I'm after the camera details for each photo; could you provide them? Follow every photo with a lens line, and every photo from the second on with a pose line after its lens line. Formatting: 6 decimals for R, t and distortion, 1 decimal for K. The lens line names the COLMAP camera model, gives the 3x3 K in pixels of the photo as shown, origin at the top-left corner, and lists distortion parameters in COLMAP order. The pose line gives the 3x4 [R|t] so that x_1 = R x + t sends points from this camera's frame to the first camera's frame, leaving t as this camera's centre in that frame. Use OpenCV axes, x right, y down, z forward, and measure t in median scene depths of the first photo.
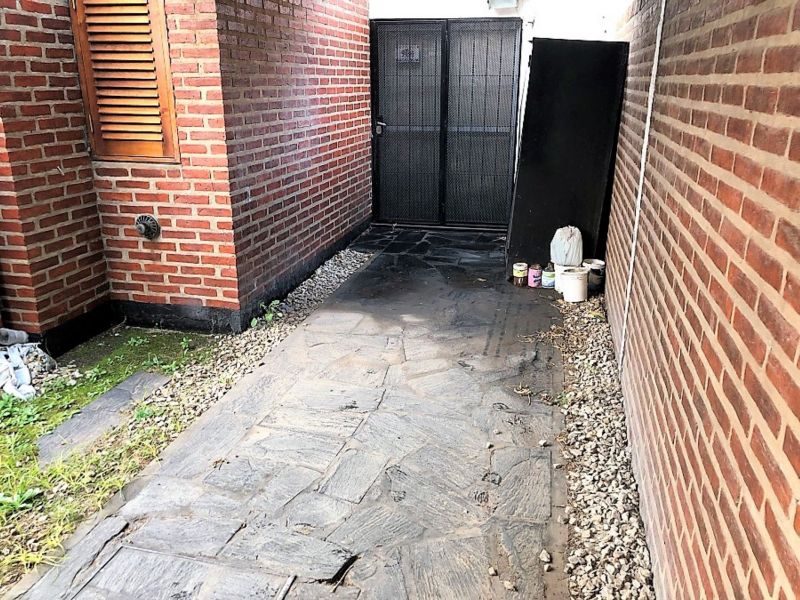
lens RADIAL K [[661.2, 0, 400.0], [0, 661.2, 300.0], [0, 0, 1]] dist [0.022425, -0.001458]
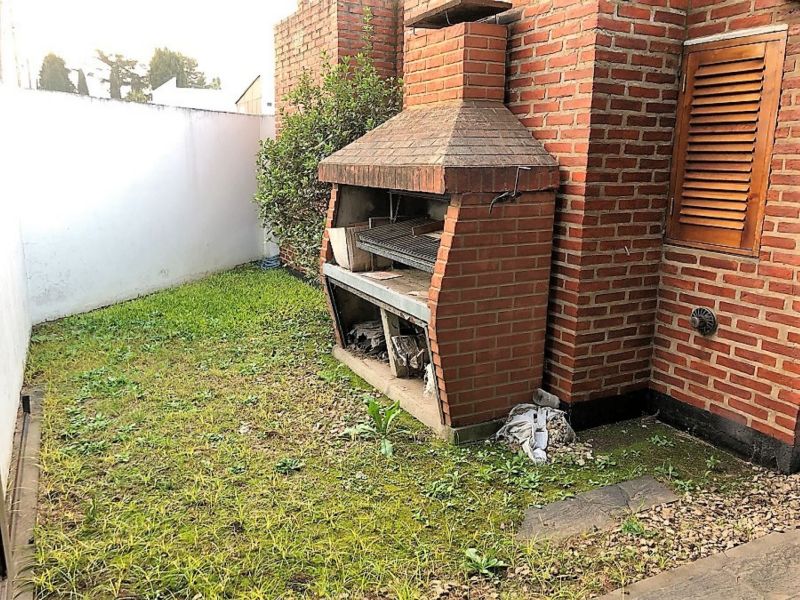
lens RADIAL K [[661.2, 0, 400.0], [0, 661.2, 300.0], [0, 0, 1]] dist [0.022425, -0.001458]
pose [[0.647220, 0.168477, -0.743453, 0.016688], [-0.252951, 0.967479, -0.000964, -0.035712], [0.719112, 0.188681, 0.668788, 0.107551]]
